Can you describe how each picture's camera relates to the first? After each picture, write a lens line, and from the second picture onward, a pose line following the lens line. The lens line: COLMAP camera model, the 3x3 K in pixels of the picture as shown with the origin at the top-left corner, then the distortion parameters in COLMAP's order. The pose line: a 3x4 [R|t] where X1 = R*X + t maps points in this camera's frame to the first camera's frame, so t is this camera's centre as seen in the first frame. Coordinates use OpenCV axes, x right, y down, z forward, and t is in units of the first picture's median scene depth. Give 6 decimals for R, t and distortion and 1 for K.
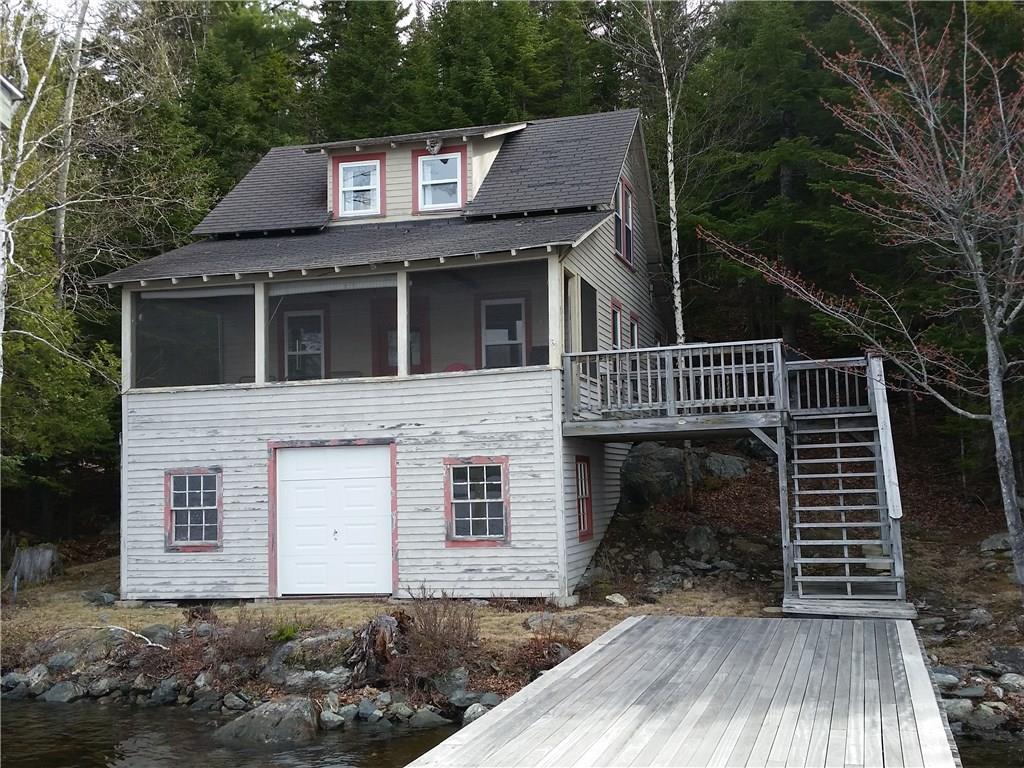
lens RADIAL K [[1167.3, 0, 512.3], [0, 1167.3, 383.3], [0, 0, 1]] dist [0.050647, 0.000000]
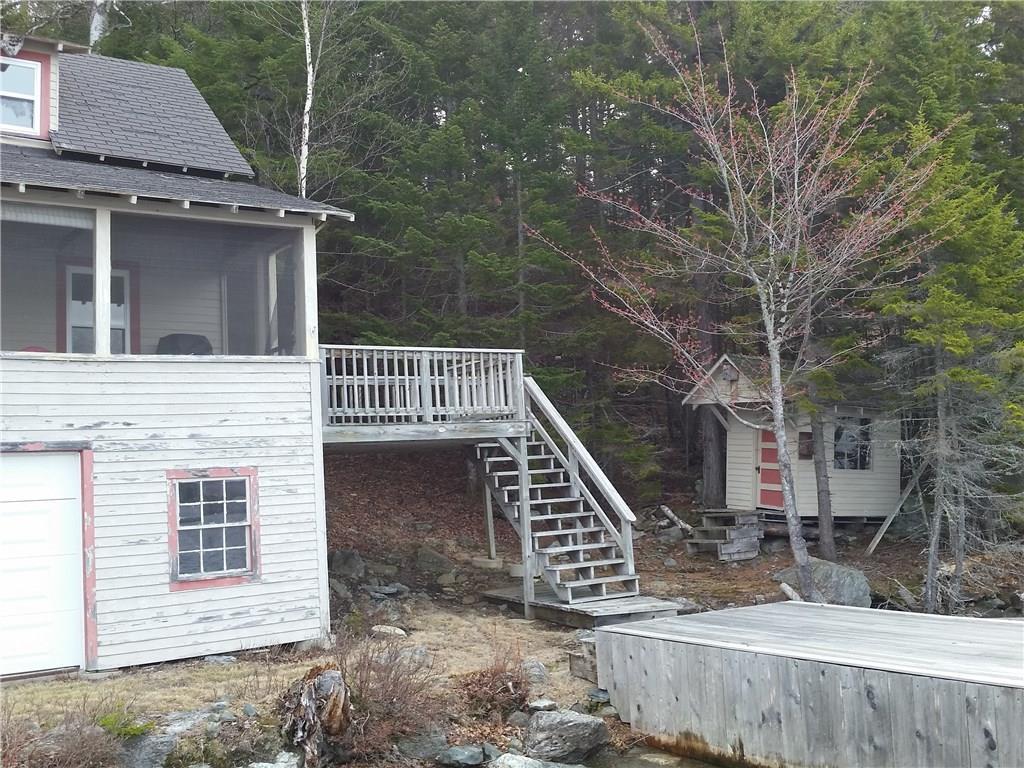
lens RADIAL K [[1167.3, 0, 512.3], [0, 1167.3, 382.8], [0, 0, 1]] dist [0.050647, 0.000000]
pose [[0.582751, 0.069114, 0.809706, -0.541399], [-0.026691, 0.997467, -0.065931, 0.052573], [-0.812212, 0.016809, 0.583120, 0.392638]]
